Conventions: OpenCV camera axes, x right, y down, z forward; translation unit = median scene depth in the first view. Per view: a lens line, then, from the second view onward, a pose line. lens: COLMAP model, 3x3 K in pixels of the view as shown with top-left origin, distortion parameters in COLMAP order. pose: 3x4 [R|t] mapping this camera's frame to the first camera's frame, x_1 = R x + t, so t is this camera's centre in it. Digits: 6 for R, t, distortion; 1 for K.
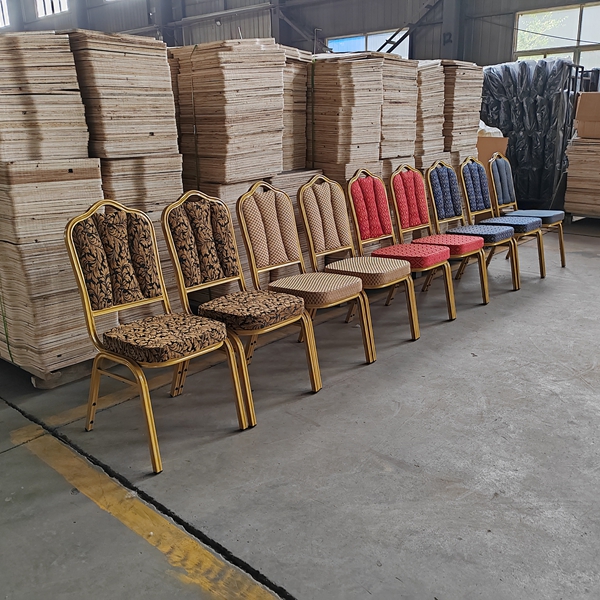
lens RADIAL K [[595.3, 0, 300.1], [0, 595.3, 300.1], [0, 0, 1]] dist [0.019779, 0.000000]
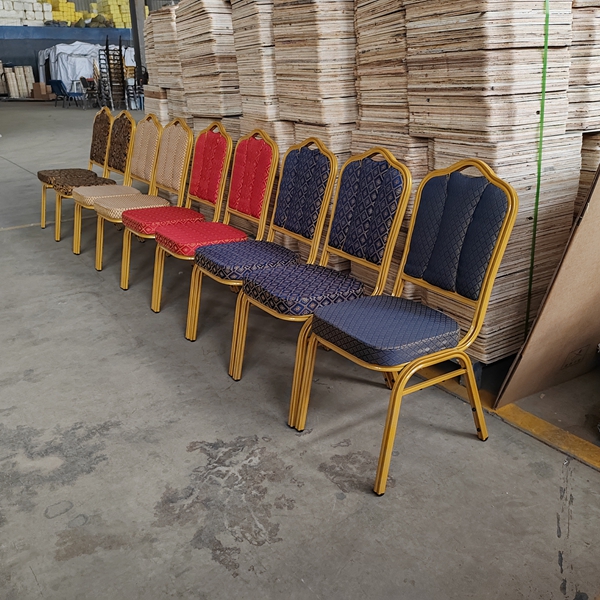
lens RADIAL K [[595.3, 0, 300.2], [0, 595.3, 300.0], [0, 0, 1]] dist [0.019779, 0.000000]
pose [[-0.183312, 0.375198, -0.908638, 1.158881], [-0.281216, 0.865661, 0.414185, -0.459941], [0.941974, 0.331448, -0.053174, 1.457163]]
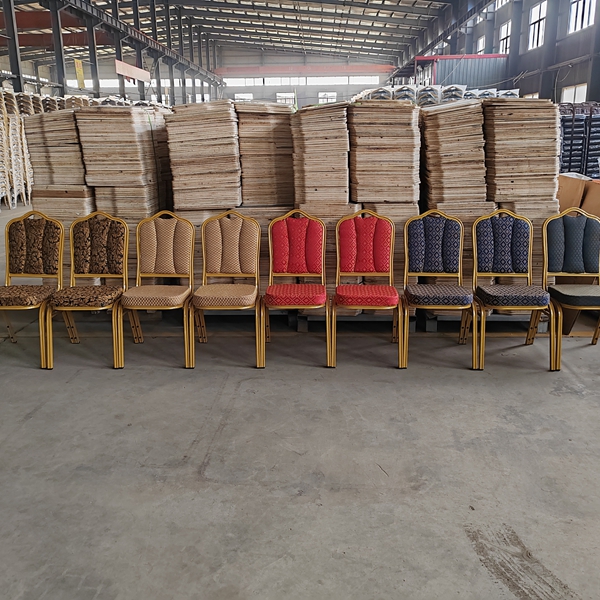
lens RADIAL K [[595.3, 0, 301.3], [0, 595.3, 299.8], [0, 0, 1]] dist [0.019779, 0.000000]
pose [[0.653009, 0.211340, -0.727265, 1.092221], [-0.223489, 0.971286, 0.081581, -0.174599], [0.723624, 0.109262, 0.681491, 0.321676]]
